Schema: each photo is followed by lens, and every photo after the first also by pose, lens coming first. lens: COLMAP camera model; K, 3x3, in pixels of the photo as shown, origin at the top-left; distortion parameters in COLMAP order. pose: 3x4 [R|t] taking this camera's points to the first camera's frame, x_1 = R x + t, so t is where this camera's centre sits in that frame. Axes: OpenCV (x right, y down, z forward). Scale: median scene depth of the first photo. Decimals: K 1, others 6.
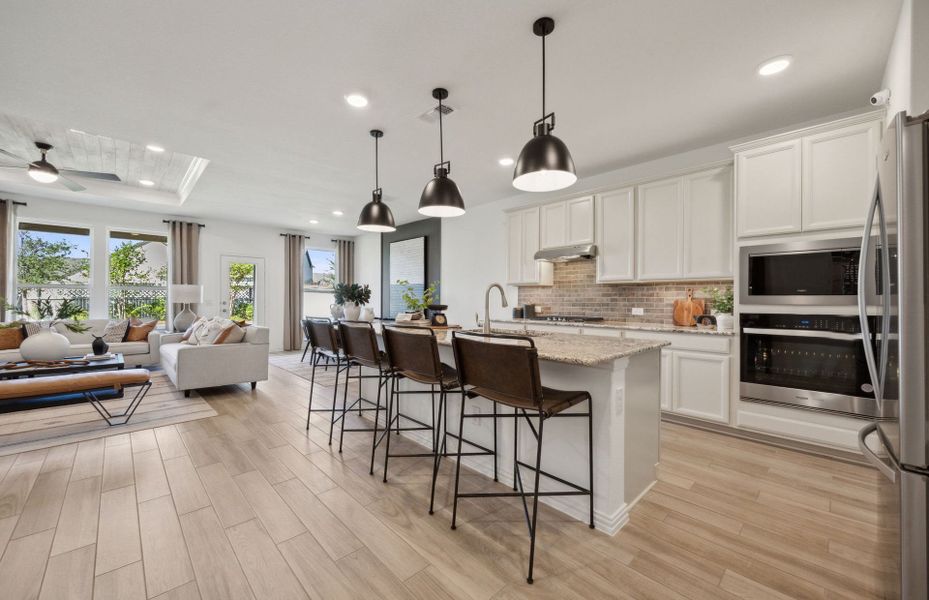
lens RADIAL K [[364.0, 0, 464.5], [0, 364.0, 300.0], [0, 0, 1]] dist [0.000153, 0.000000]
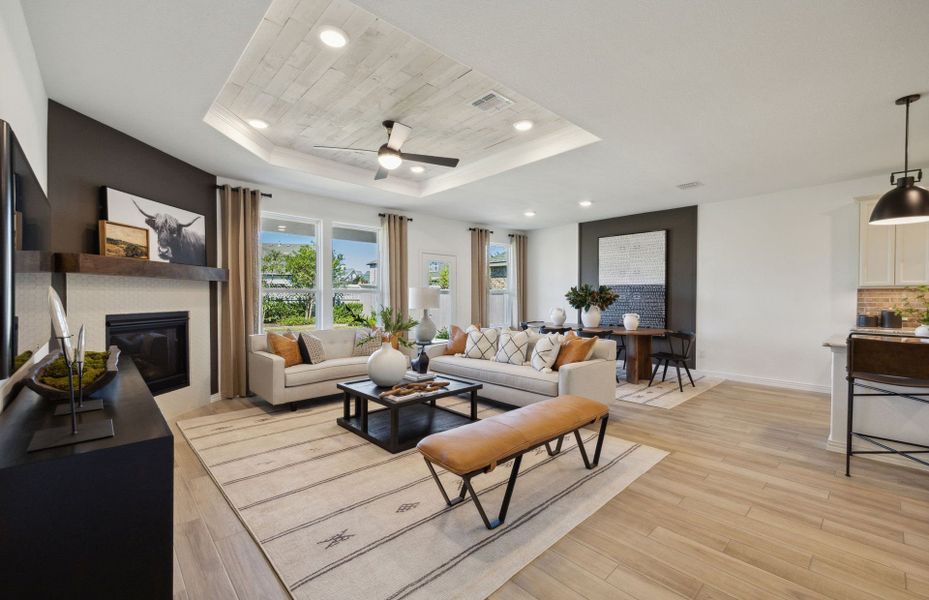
lens RADIAL K [[387.8, 0, 458.9], [0, 387.8, 293.8], [0, 0, 1]] dist [0.008555, -0.000031]
pose [[0.999874, -0.003970, -0.015337, -0.872466], [0.003853, 0.999963, -0.007668, -0.025501], [0.015367, 0.007608, 0.999853, 0.101913]]
